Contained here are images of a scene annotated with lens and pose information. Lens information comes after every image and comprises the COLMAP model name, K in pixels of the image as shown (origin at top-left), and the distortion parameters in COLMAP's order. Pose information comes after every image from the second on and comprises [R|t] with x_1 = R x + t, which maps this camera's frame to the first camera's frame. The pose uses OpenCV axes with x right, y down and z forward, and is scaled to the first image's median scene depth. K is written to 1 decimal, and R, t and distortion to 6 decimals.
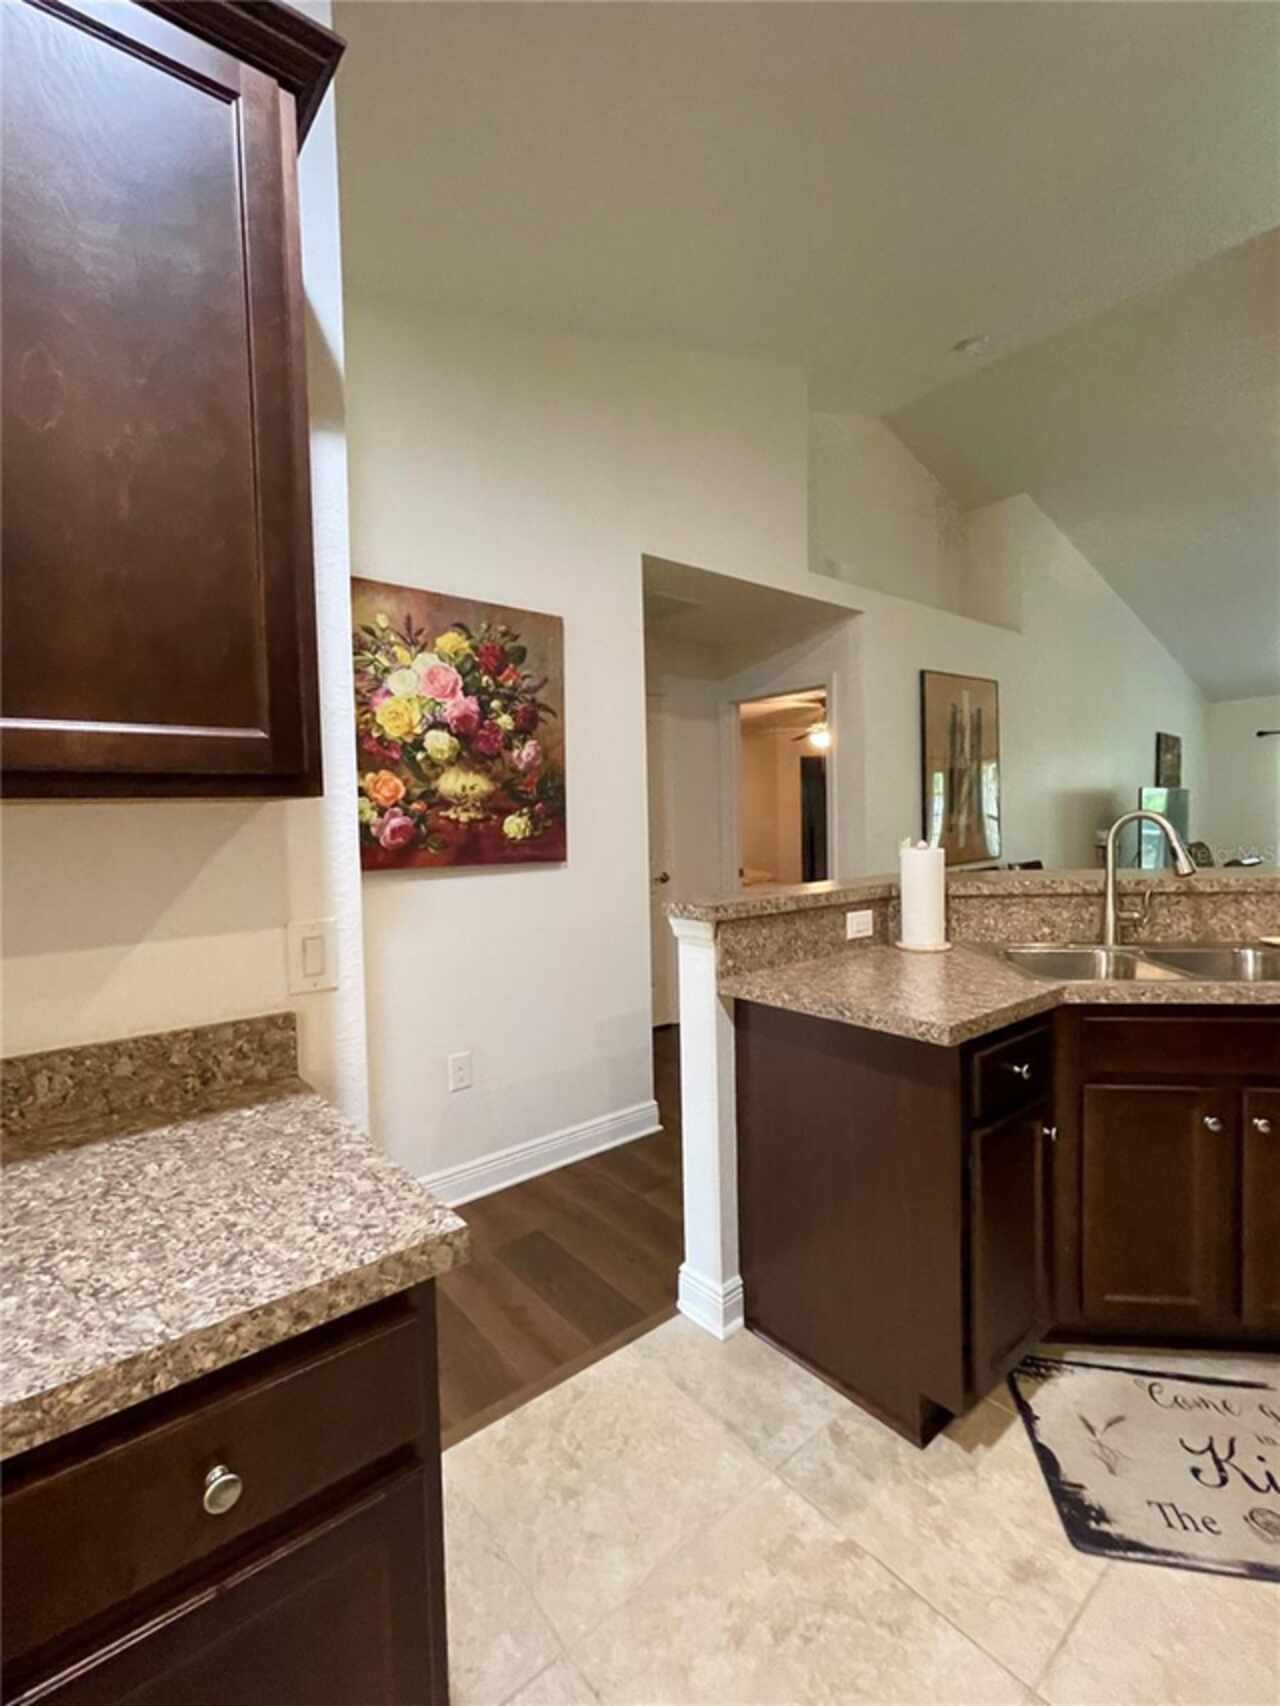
lens RADIAL K [[754.2, 0, 634.7], [0, 754.2, 847.3], [0, 0, 1]] dist [-0.002519, 0.000579]
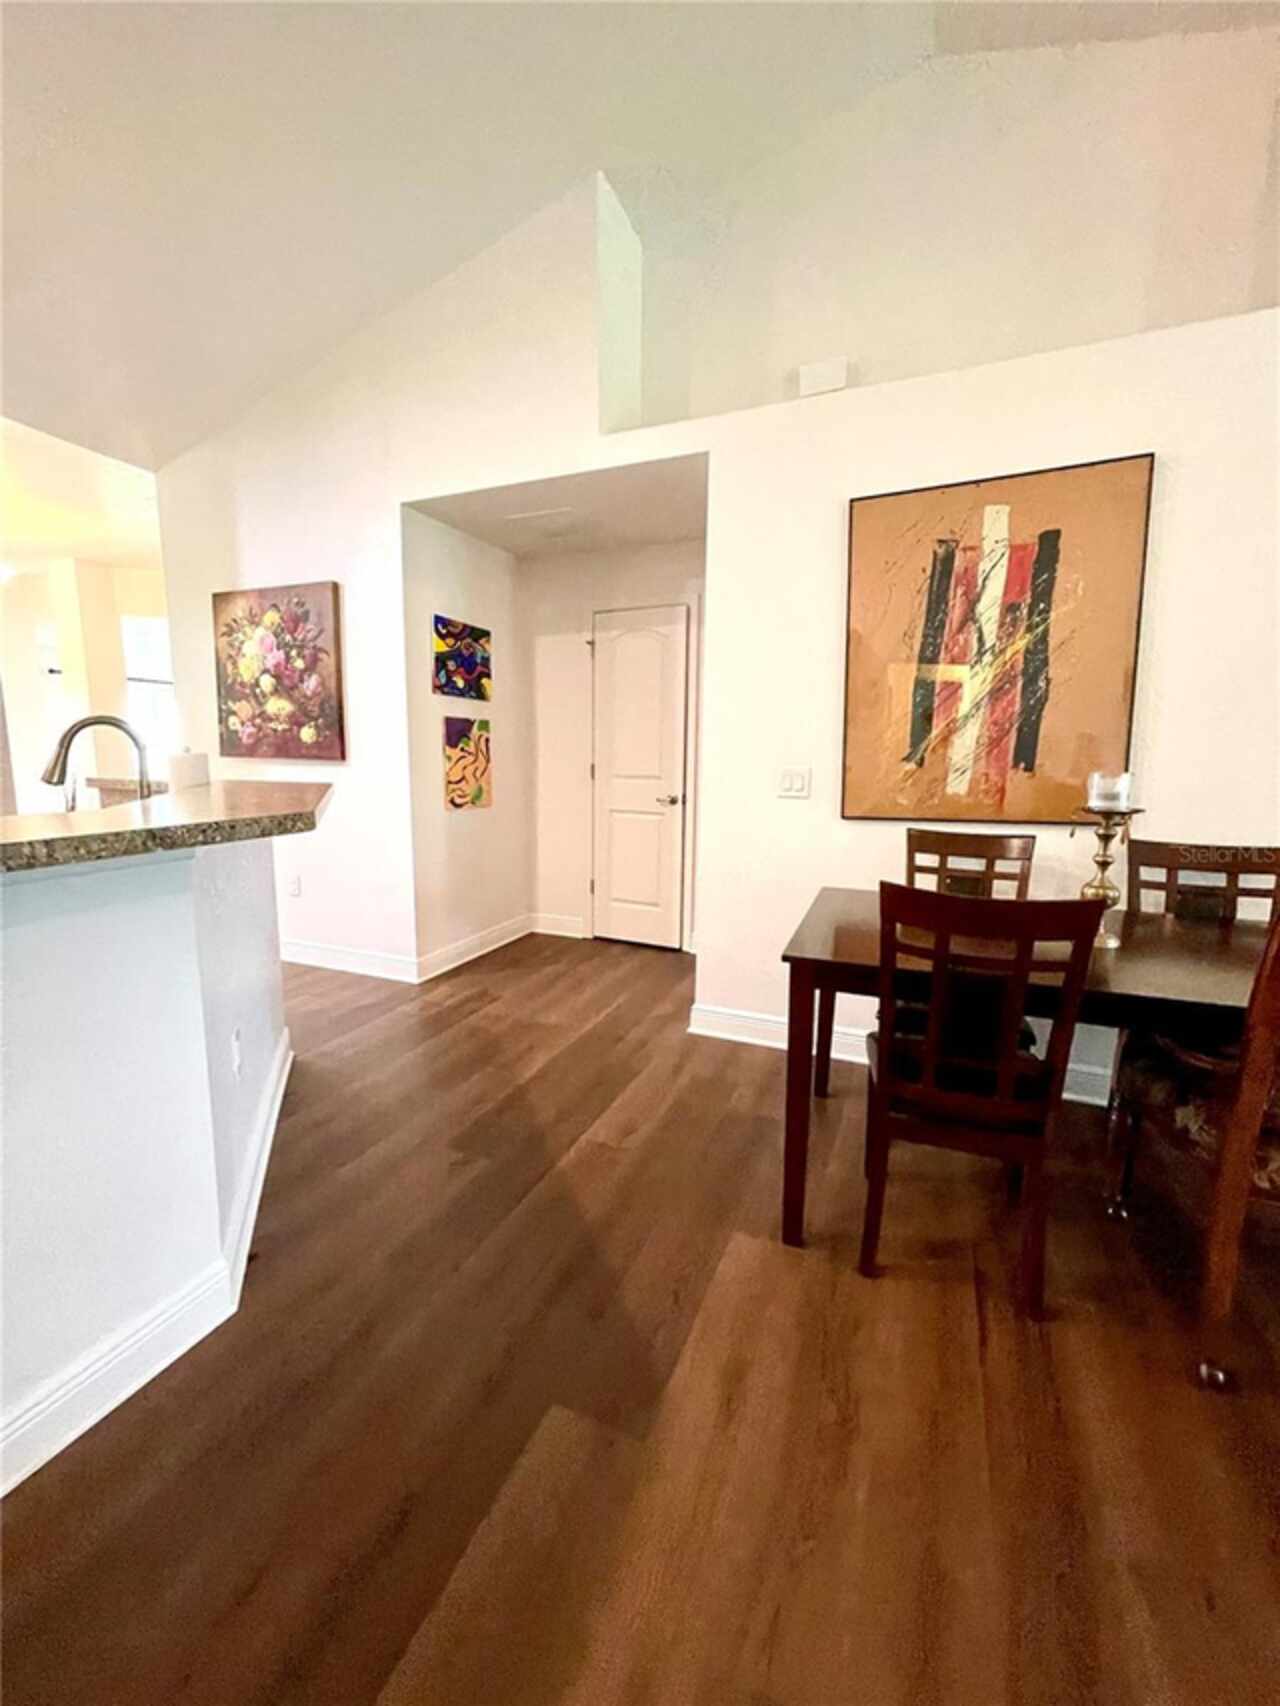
lens RADIAL K [[693.9, 0, 632.2], [0, 693.9, 848.3], [0, 0, 1]] dist [-0.004019, 0.000841]
pose [[0.458252, 0.149703, -0.876125, 1.423210], [-0.053527, 0.988573, 0.140920, -0.033239], [0.887209, -0.017680, 0.461028, 0.958055]]
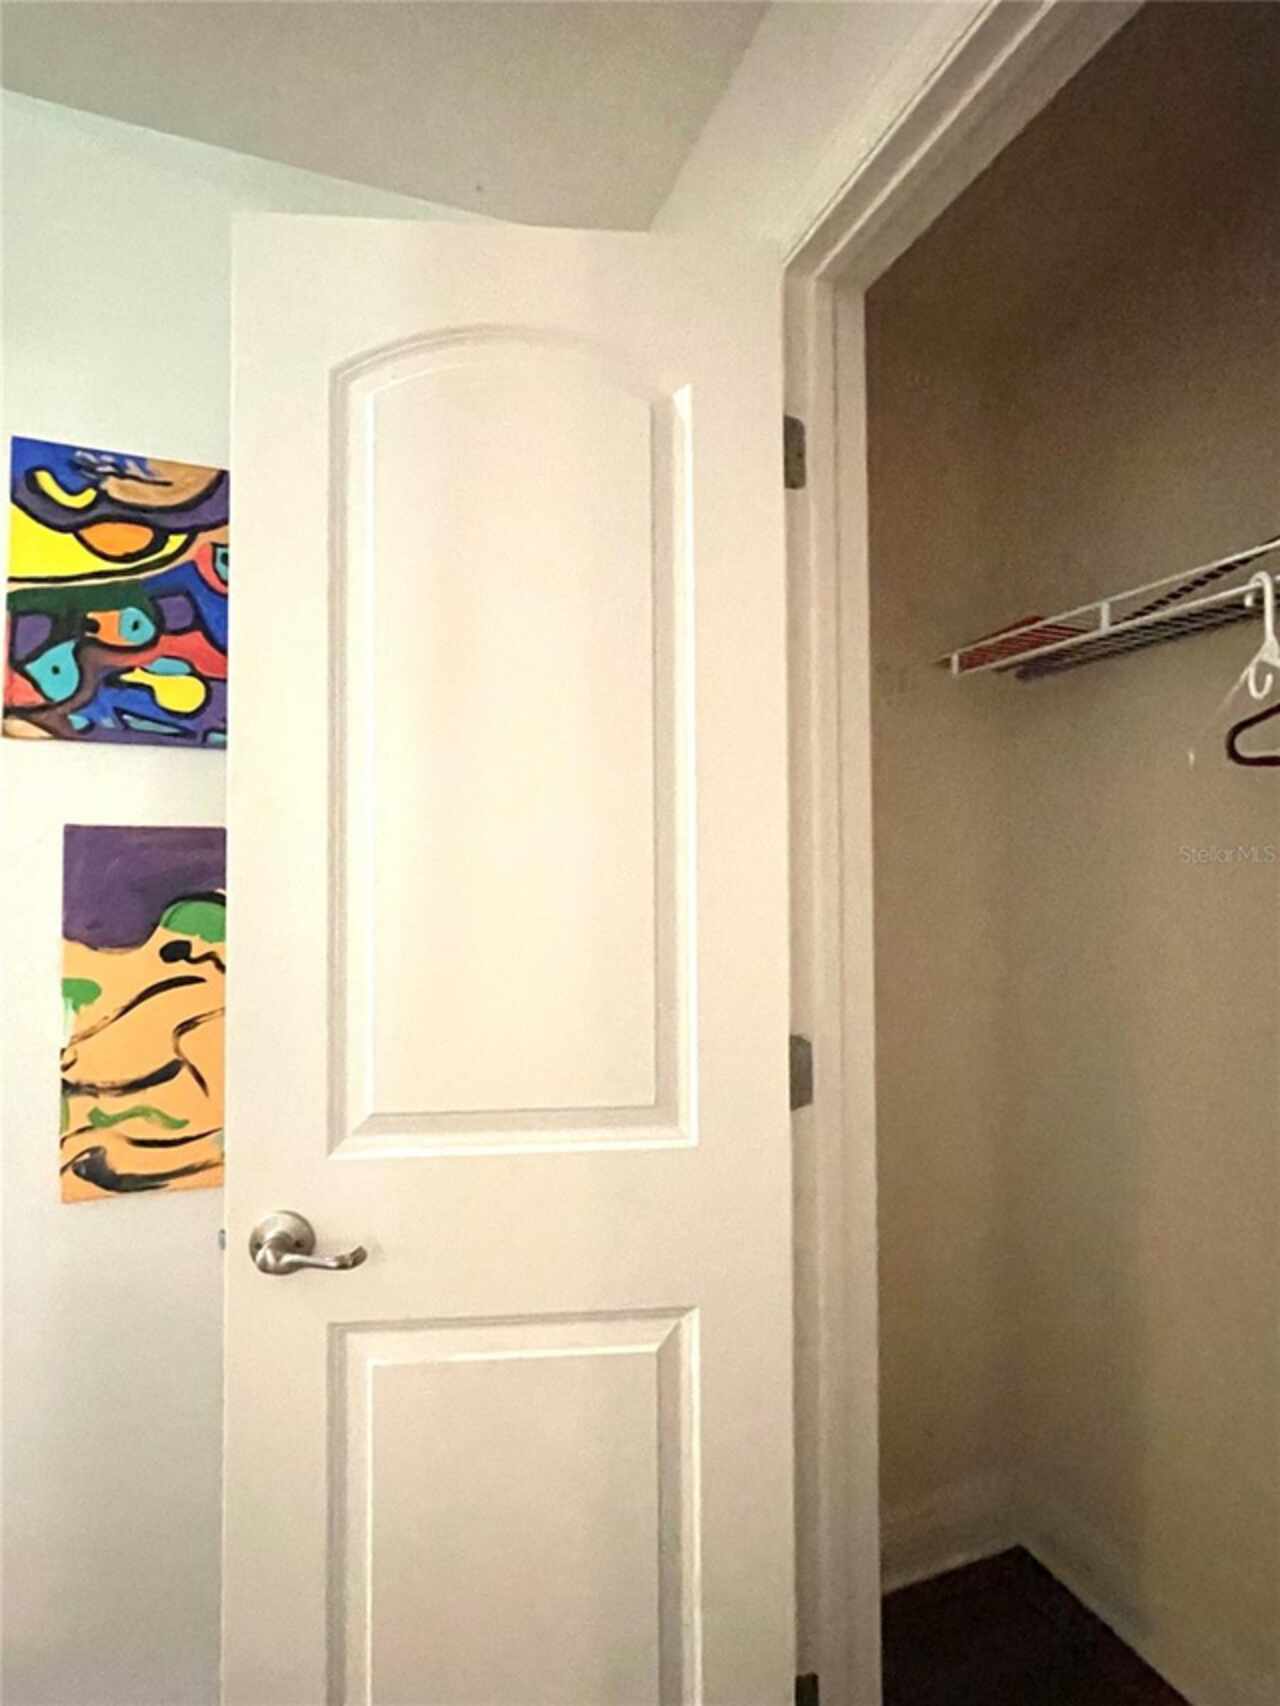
lens RADIAL K [[693.9, 0, 632.2], [0, 693.9, 848.3], [0, 0, 1]] dist [-0.004019, 0.000841]
pose [[-0.383061, 0.000565, -0.923723, 0.174396], [-0.021874, 0.999714, 0.009683, -0.077387], [0.923464, 0.023914, -0.382939, 1.686973]]
